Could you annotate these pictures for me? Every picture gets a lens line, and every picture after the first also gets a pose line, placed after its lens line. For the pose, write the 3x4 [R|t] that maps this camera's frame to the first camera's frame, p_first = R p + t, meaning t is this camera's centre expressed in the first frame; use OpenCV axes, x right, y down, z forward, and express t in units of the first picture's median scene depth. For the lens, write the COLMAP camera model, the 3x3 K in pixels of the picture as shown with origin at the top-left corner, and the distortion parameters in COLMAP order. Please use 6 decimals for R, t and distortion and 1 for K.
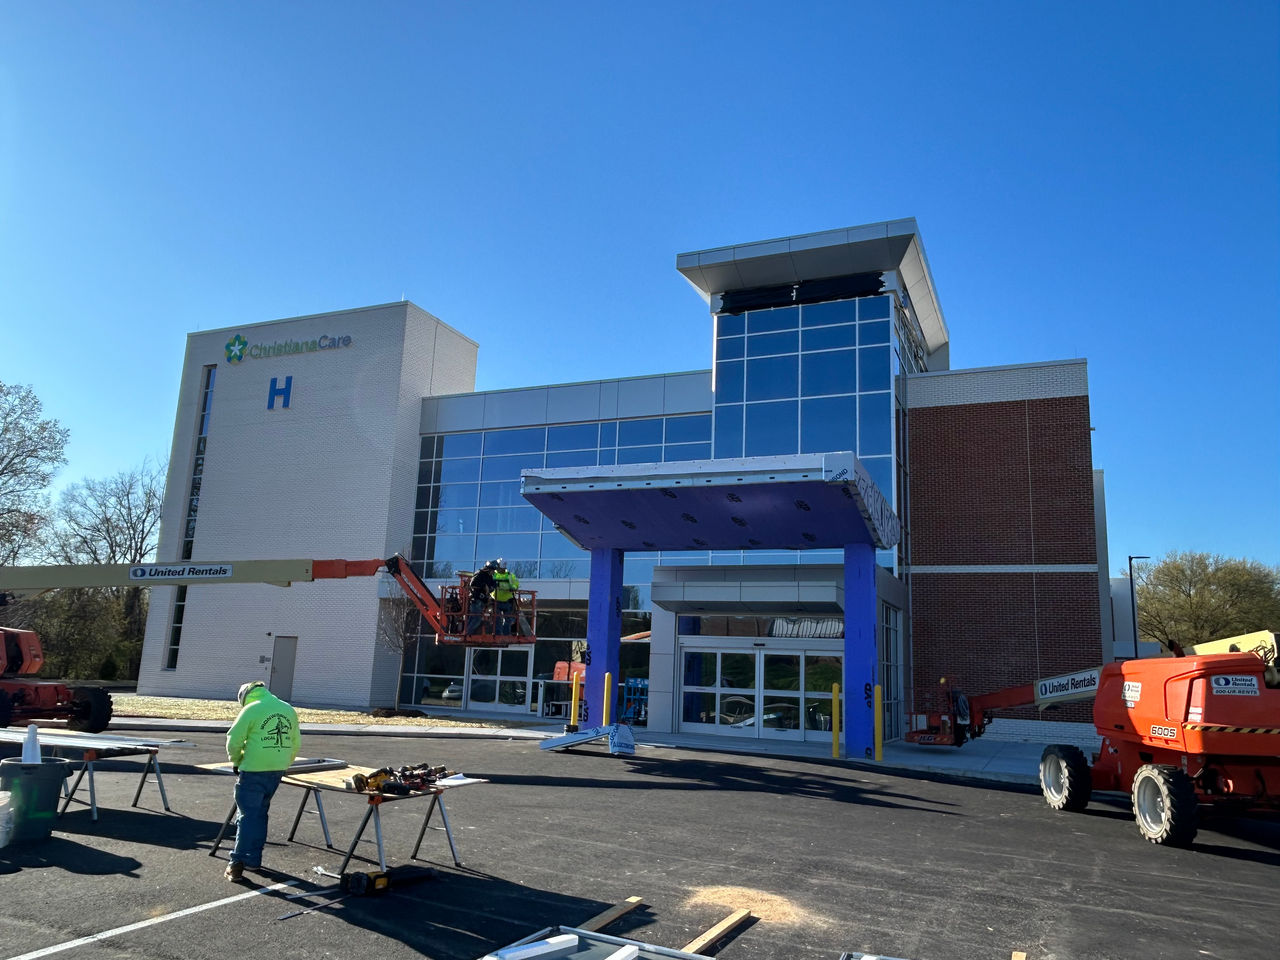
lens RADIAL K [[933.7, 0, 640.0], [0, 933.7, 480.0], [0, 0, 1]] dist [0.003546, 0.000800]
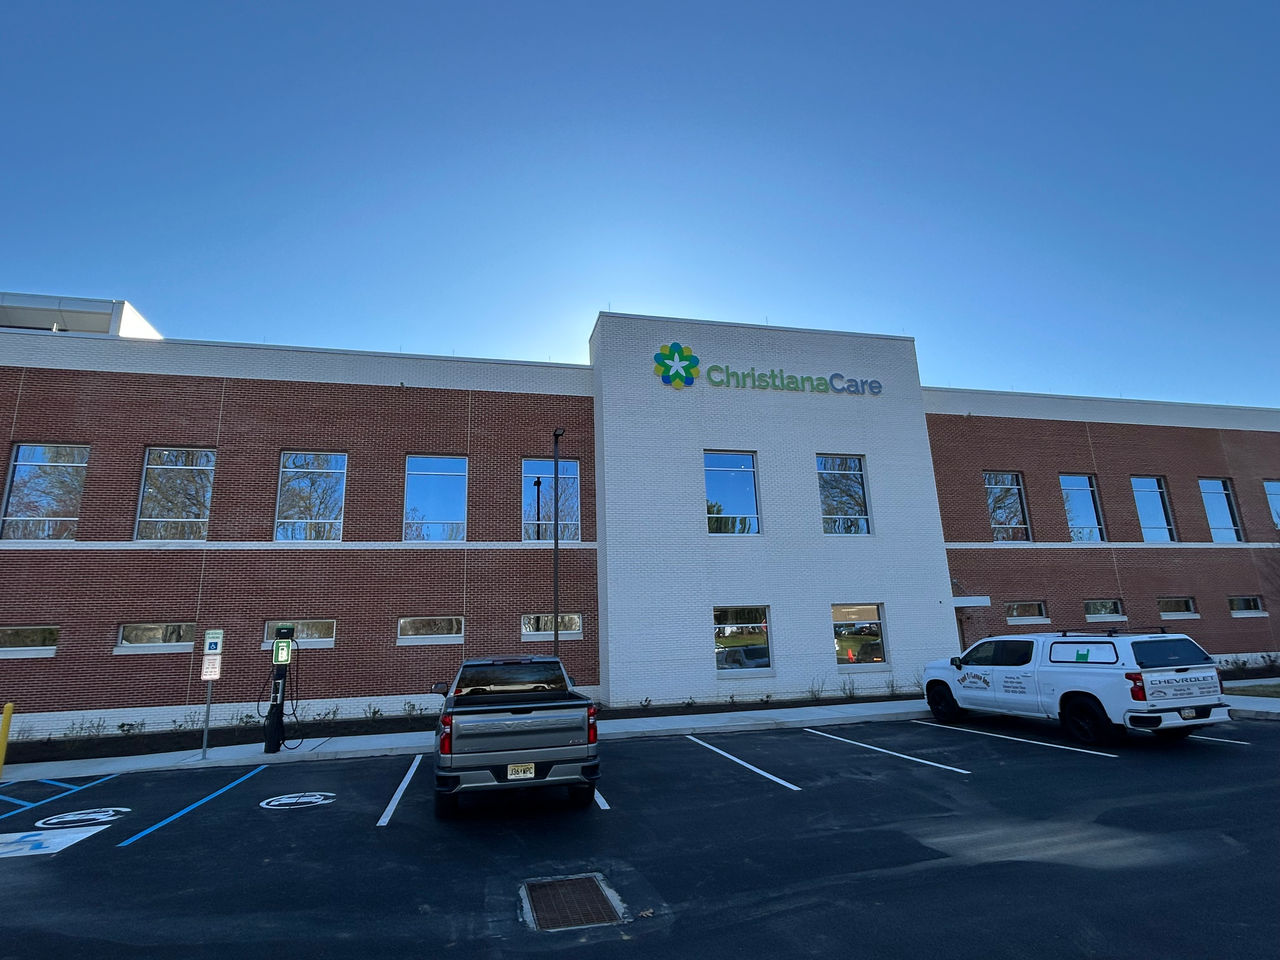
lens RADIAL K [[669.5, 0, 640.0], [0, 669.5, 480.0], [0, 0, 1]] dist [-0.002423, -0.002123]
pose [[0.795105, 0.081139, 0.601020, -0.748513], [-0.053865, 0.996541, -0.063276, -0.034741], [-0.604076, 0.017937, 0.796725, 0.685485]]
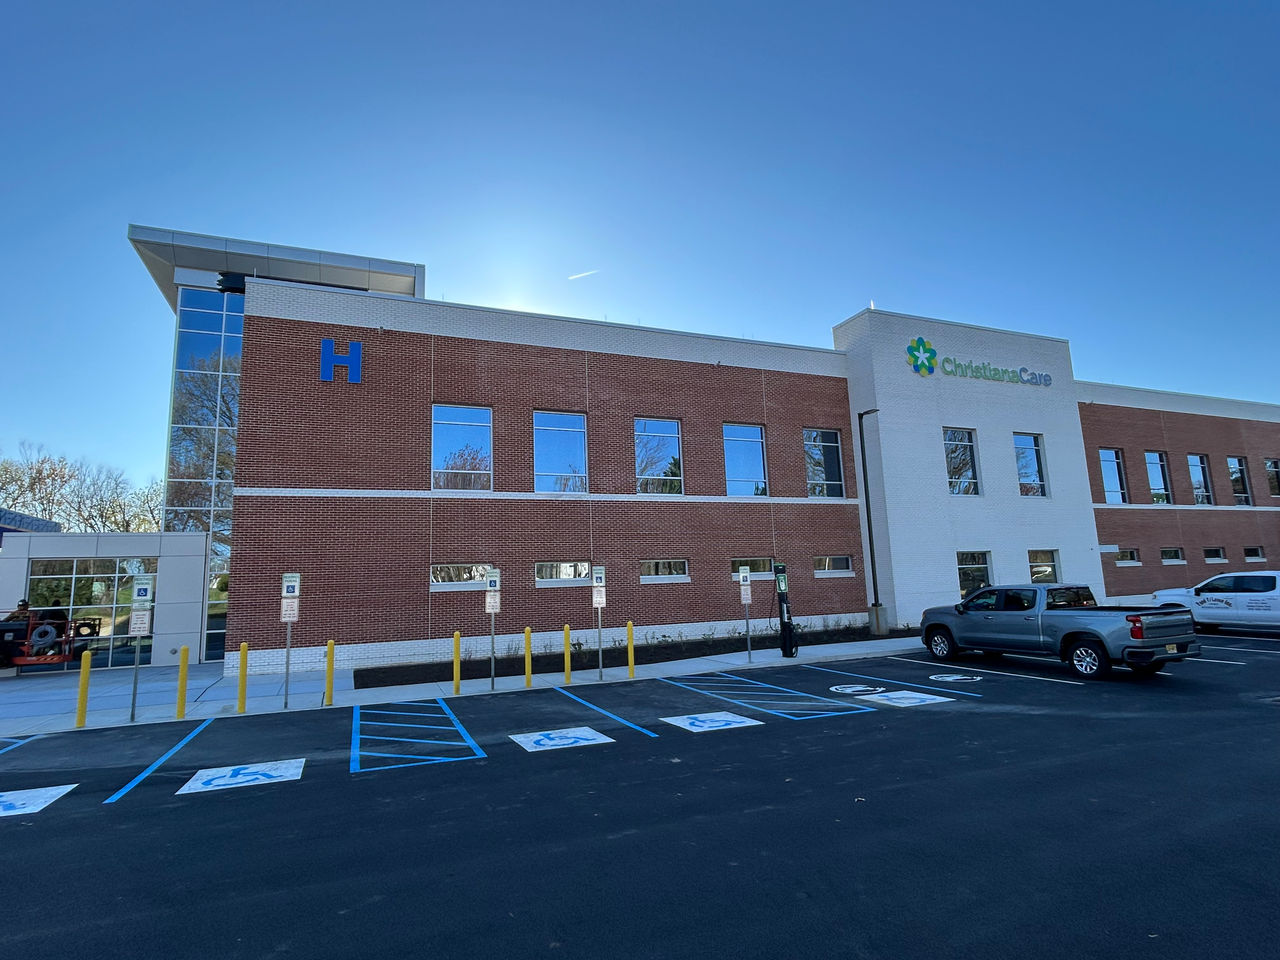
lens RADIAL K [[657.9, 0, 640.0], [0, 657.9, 480.0], [0, 0, 1]] dist [0.000051, 0.006726]
pose [[0.693068, 0.053351, 0.718895, -1.022459], [-0.077133, 0.997021, 0.000371, -0.021624], [-0.716733, -0.055708, 0.695119, 0.817645]]
